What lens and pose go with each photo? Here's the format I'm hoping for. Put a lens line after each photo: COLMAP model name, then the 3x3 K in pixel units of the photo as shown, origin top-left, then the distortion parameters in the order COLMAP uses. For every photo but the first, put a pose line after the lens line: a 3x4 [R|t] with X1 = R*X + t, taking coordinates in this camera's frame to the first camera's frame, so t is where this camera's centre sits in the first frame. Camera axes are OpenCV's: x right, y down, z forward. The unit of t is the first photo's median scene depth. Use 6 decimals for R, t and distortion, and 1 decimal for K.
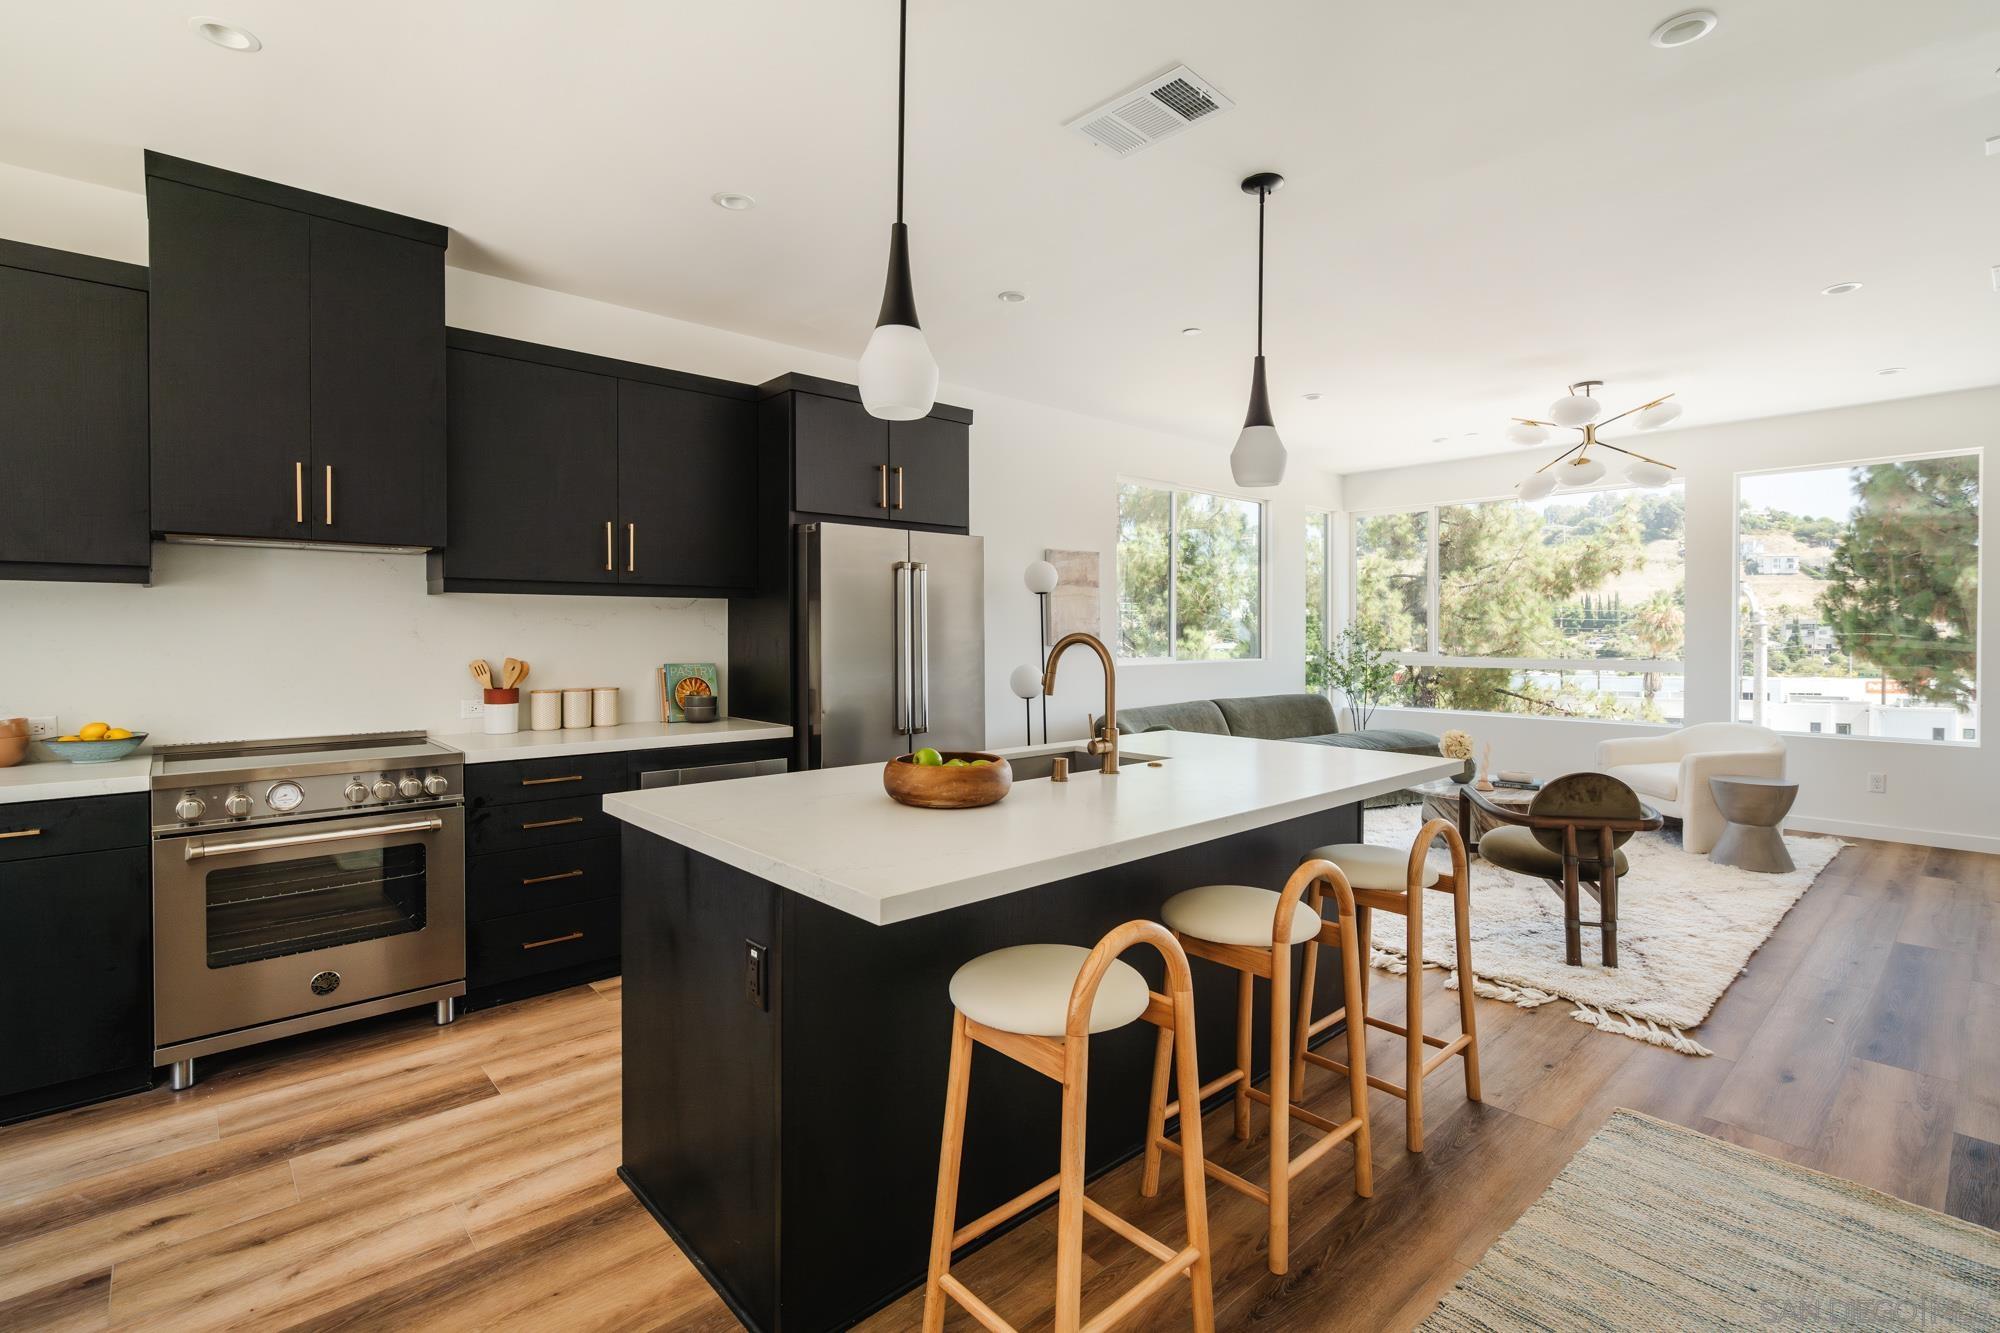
lens RADIAL K [[916.0, 0, 1011.3], [0, 916.0, 637.3], [0, 0, 1]] dist [-0.002652, 0.000016]
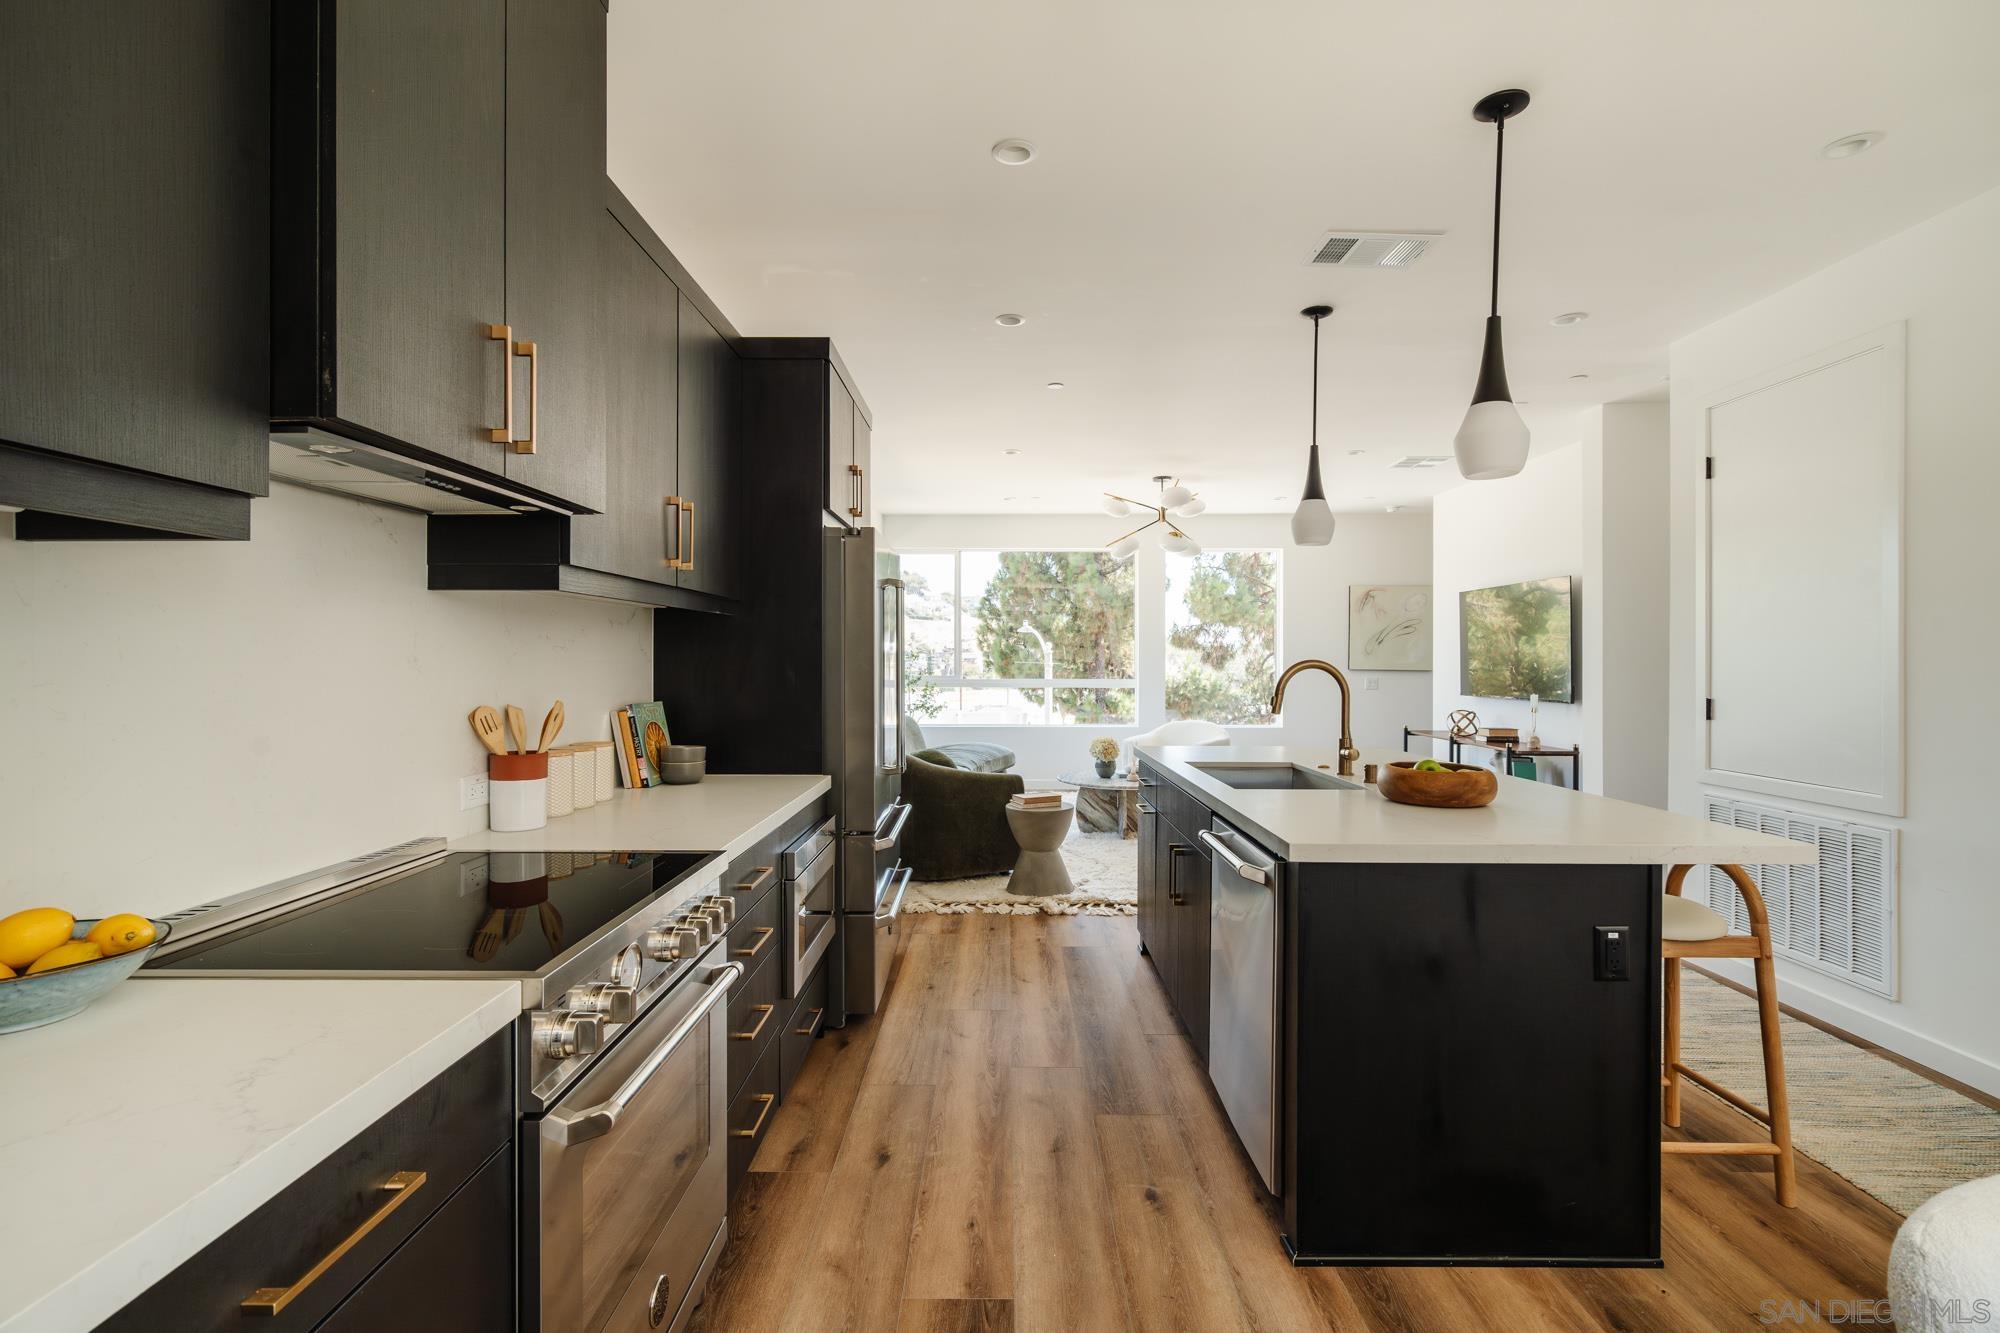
lens RADIAL K [[902.7, 0, 1000.0], [0, 902.7, 666.5], [0, 0, 1]] dist [-0.000698, 0.000029]
pose [[0.672345, -0.007534, 0.740200, -0.910199], [0.004963, 0.999972, 0.005670, -0.003786], [-0.740222, -0.000138, 0.672363, 0.439571]]
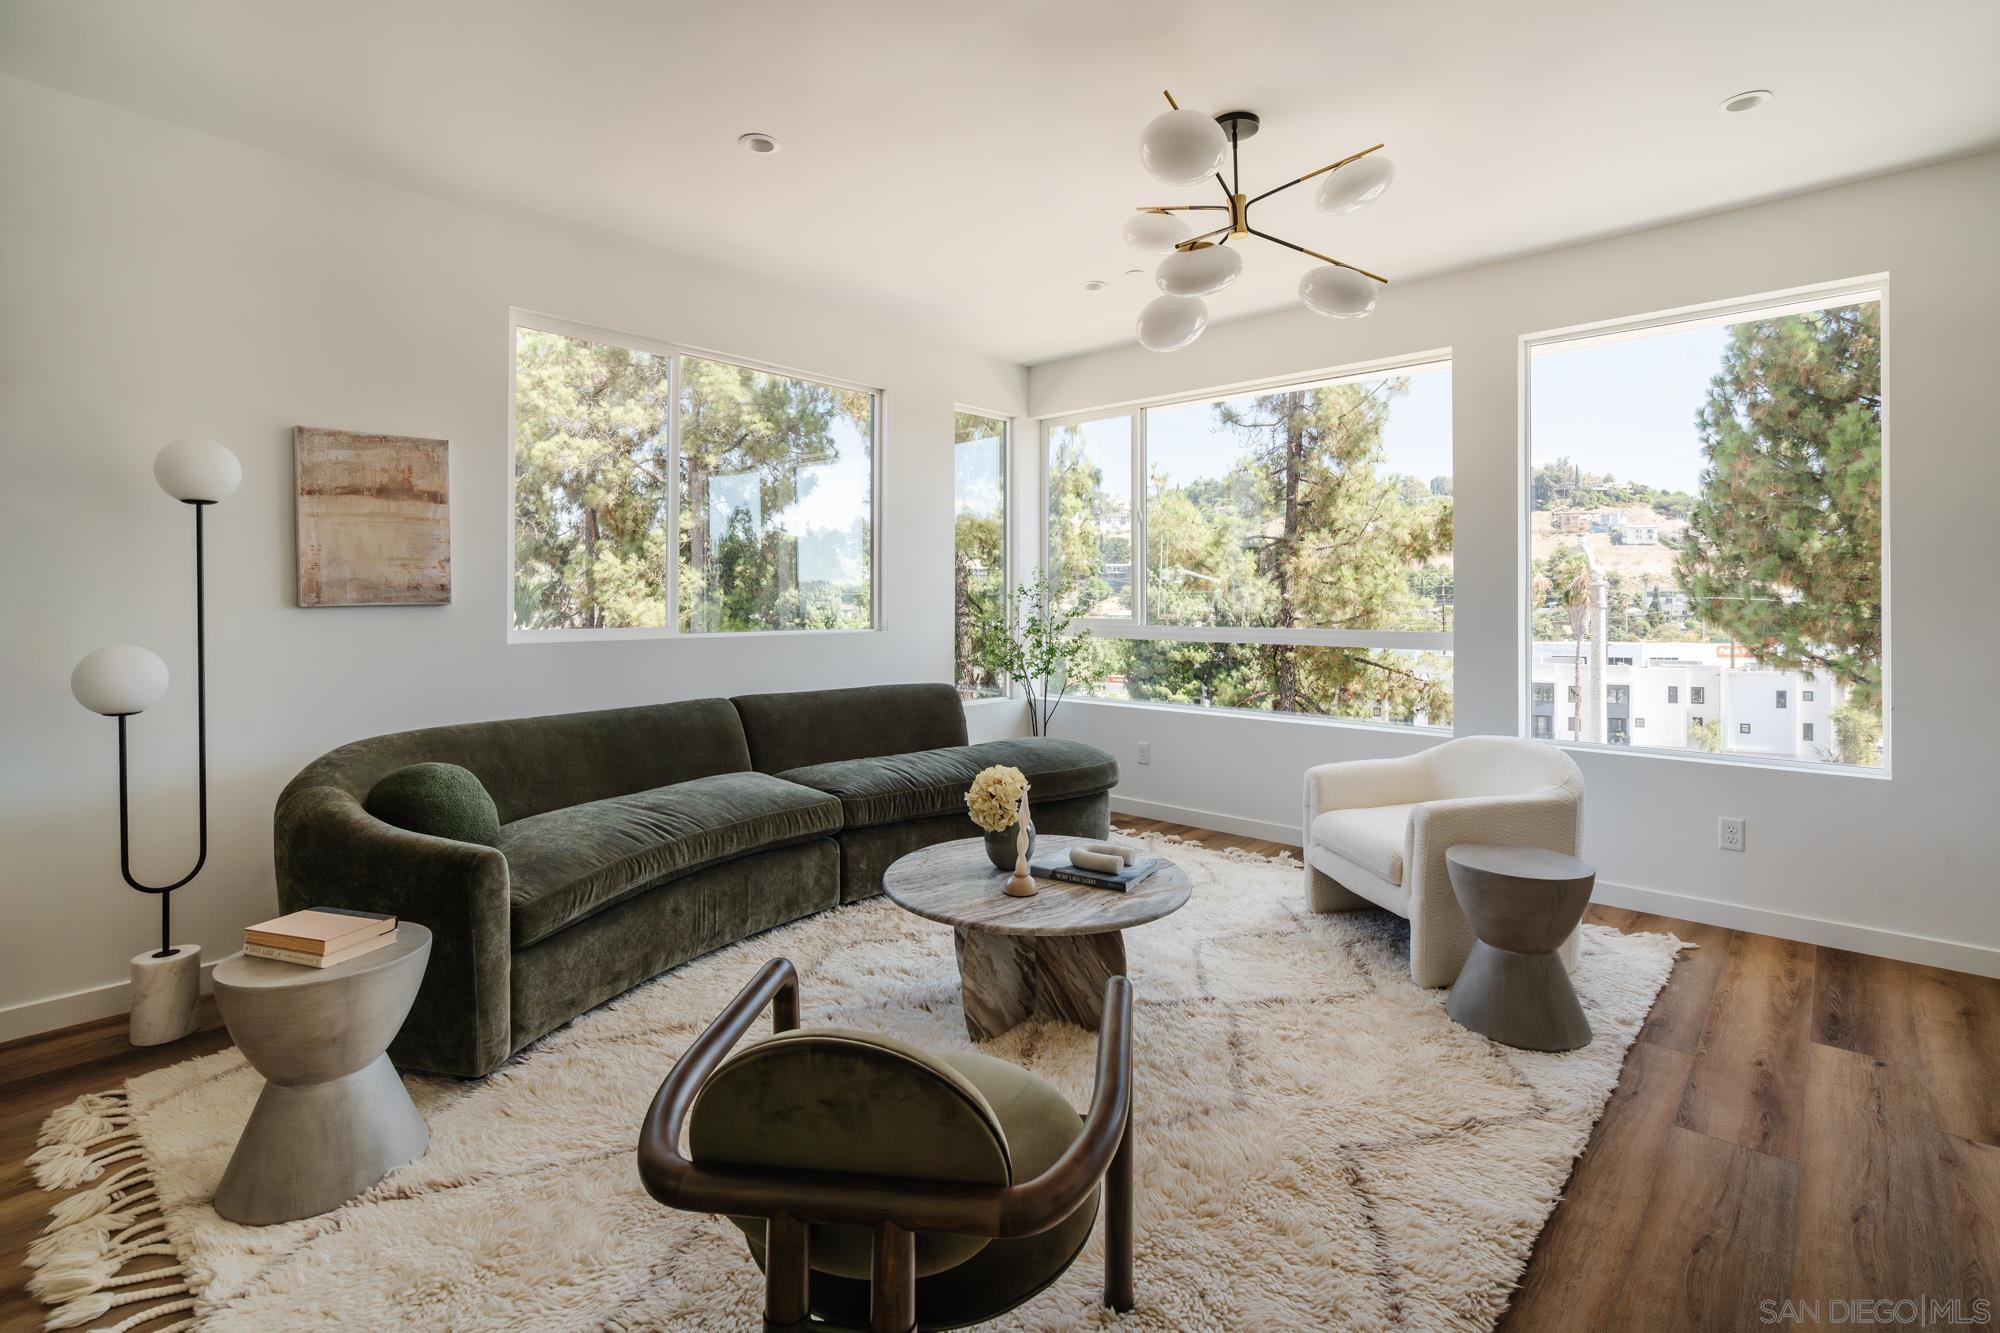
lens RADIAL K [[936.6, 0, 1007.2], [0, 936.6, 593.0], [0, 0, 1]] dist [-0.002322, -0.000384]
pose [[0.994711, 0.000558, 0.102713, 0.737161], [0.000750, 0.999919, -0.012691, 0.014194], [-0.102711, 0.012701, 0.994630, 0.783472]]
